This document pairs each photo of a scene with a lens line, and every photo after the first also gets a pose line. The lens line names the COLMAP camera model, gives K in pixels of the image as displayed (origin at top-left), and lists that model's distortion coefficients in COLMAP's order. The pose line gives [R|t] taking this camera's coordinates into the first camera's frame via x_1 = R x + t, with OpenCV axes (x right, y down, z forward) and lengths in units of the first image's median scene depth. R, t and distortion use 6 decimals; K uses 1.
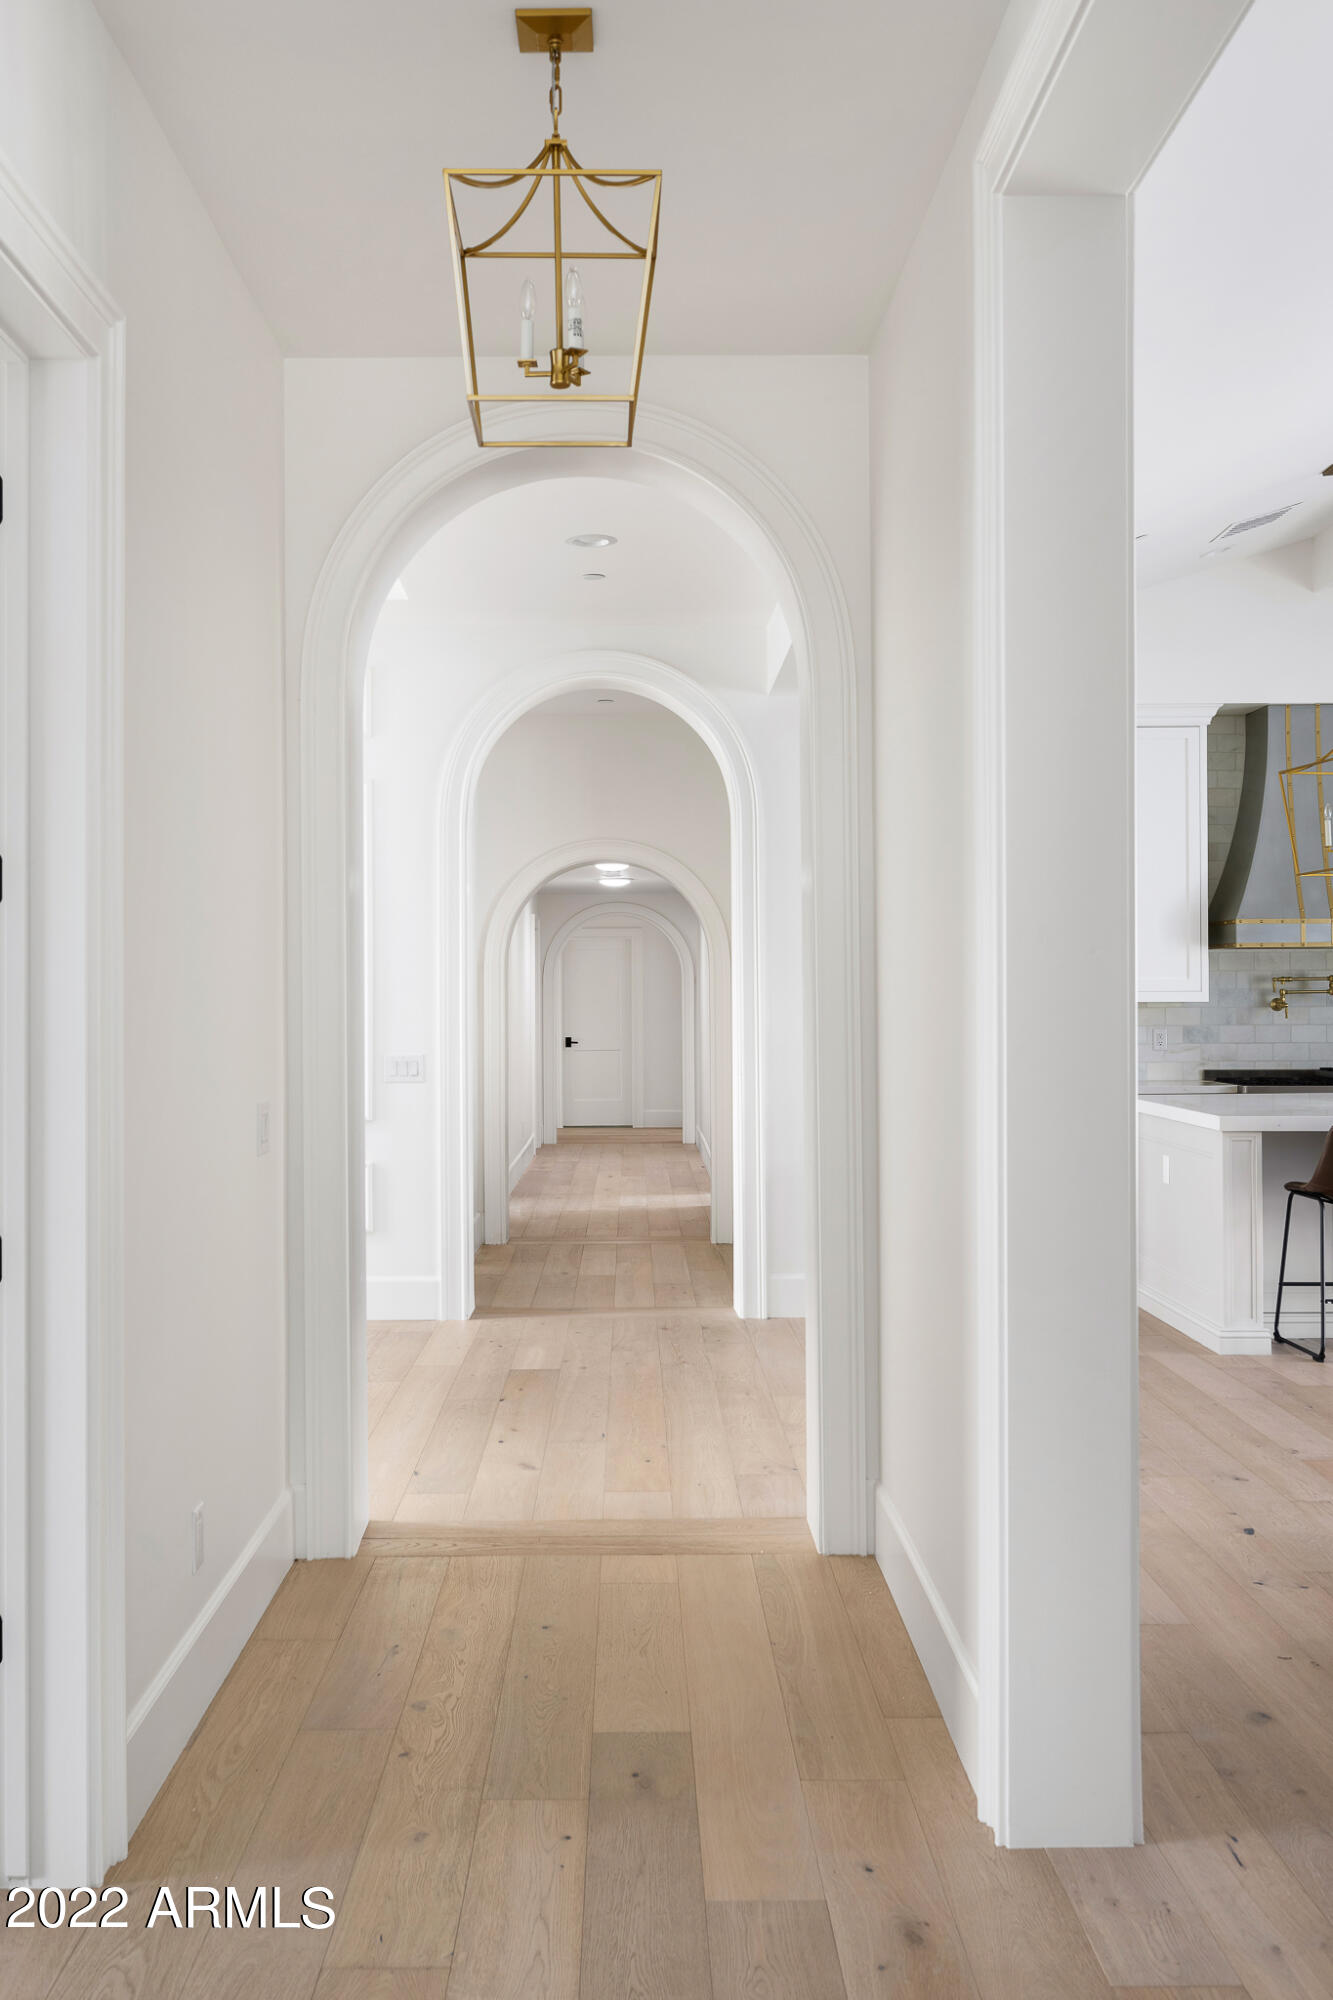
lens RADIAL K [[1855.1, 0, 651.5], [0, 1855.1, 981.3], [0, 0, 1]] dist [0.018203, 0.000000]
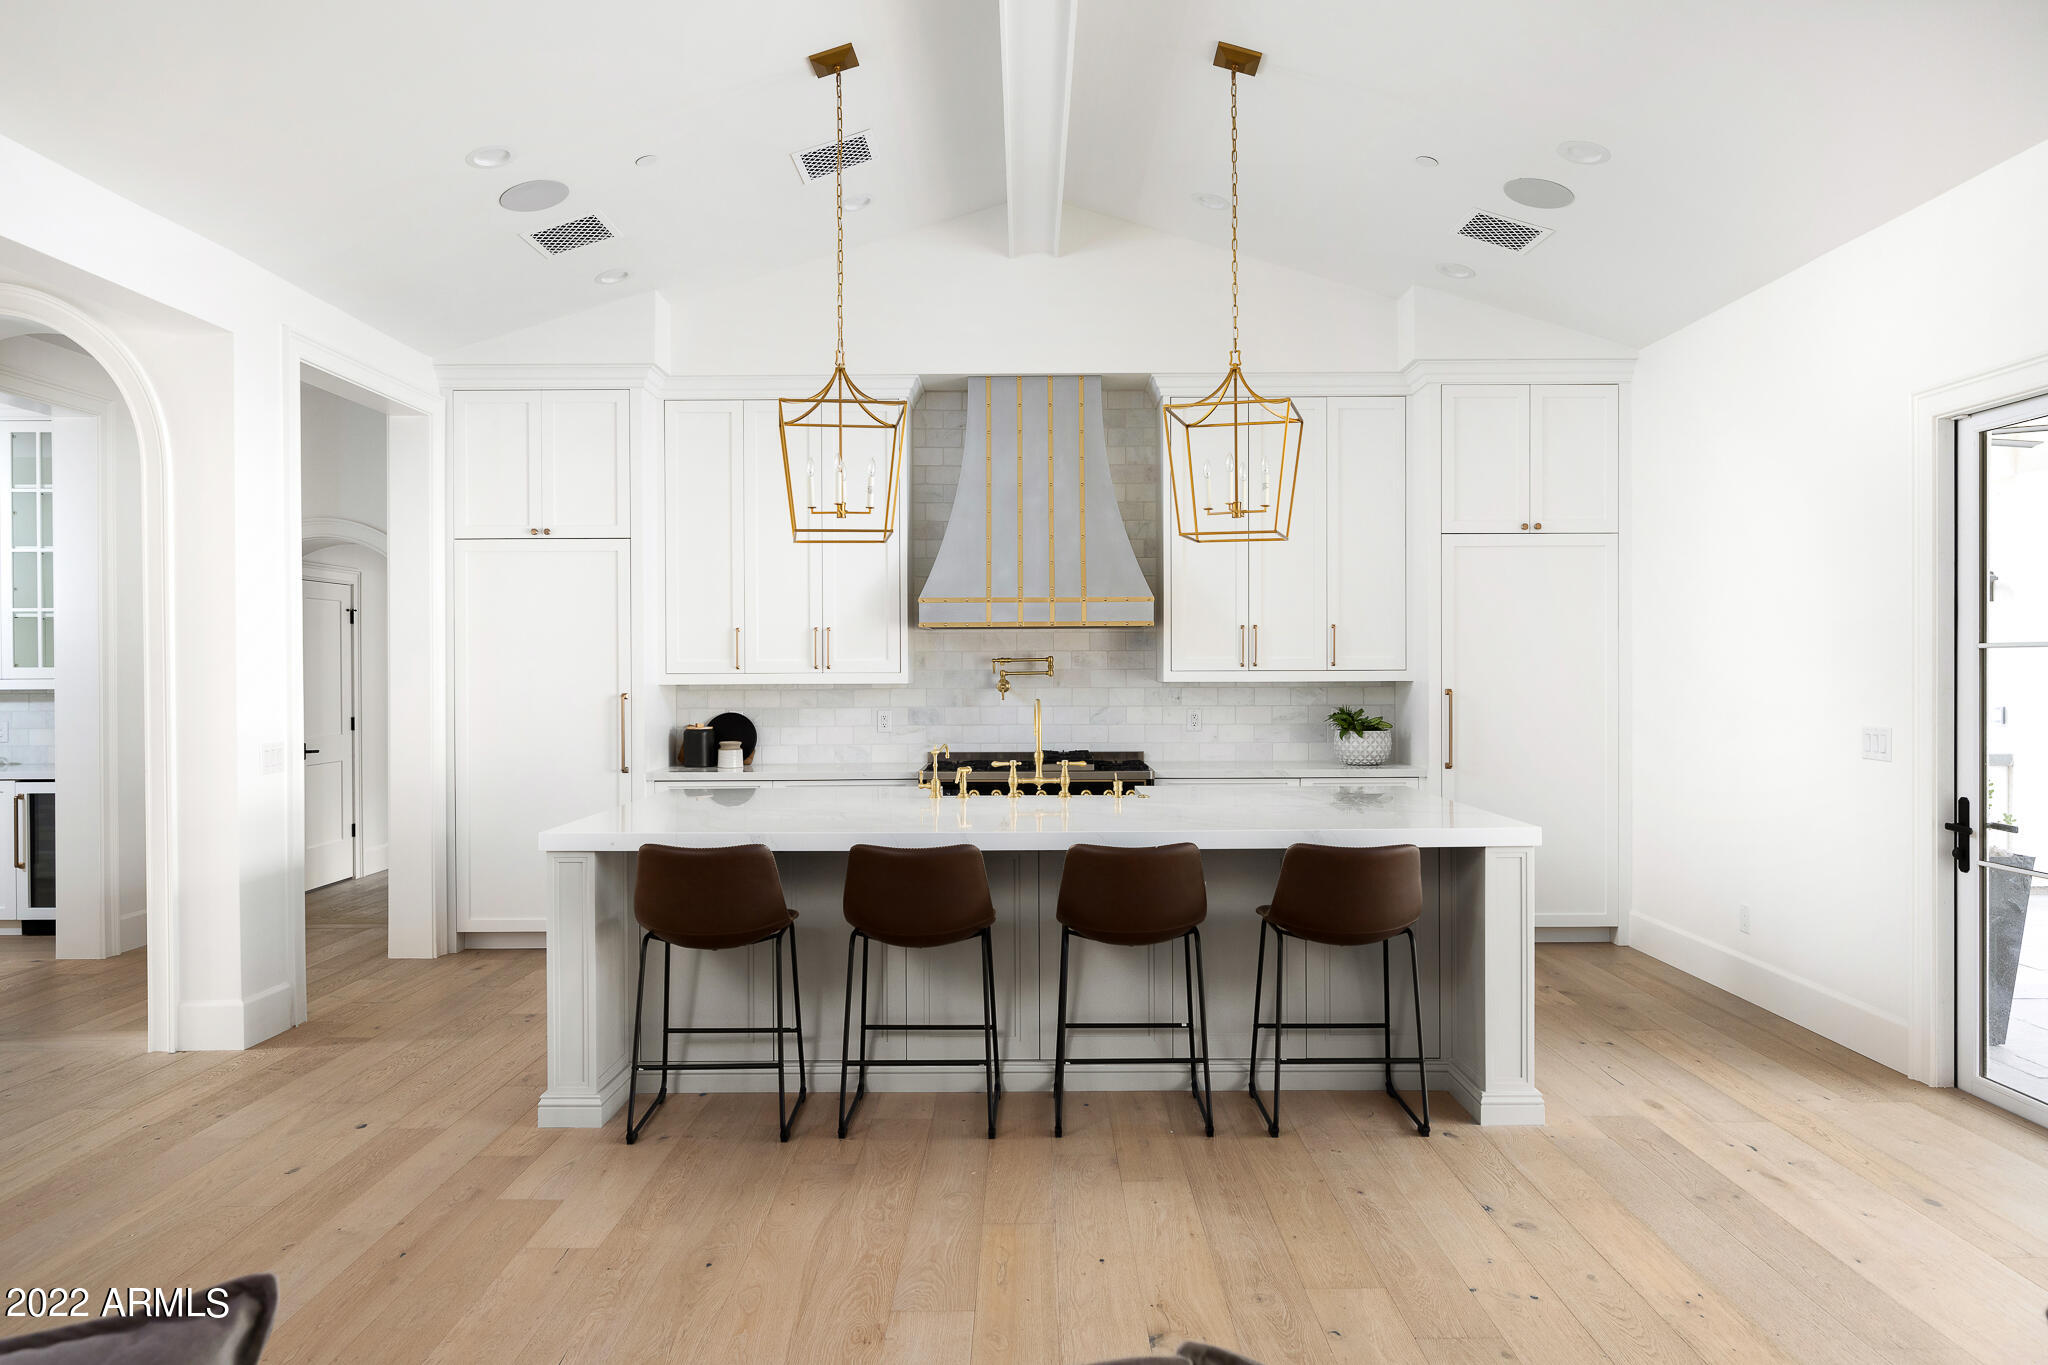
lens RADIAL K [[1362.9, 0, 1027.1], [0, 1362.9, 678.8], [0, 0, 1]] dist [0.006839, -0.002434]
pose [[0.999959, 0.000858, -0.008990, 0.358726], [-0.000718, 0.999878, 0.015572, -0.002576], [0.009002, -0.015565, 0.999838, 0.281390]]
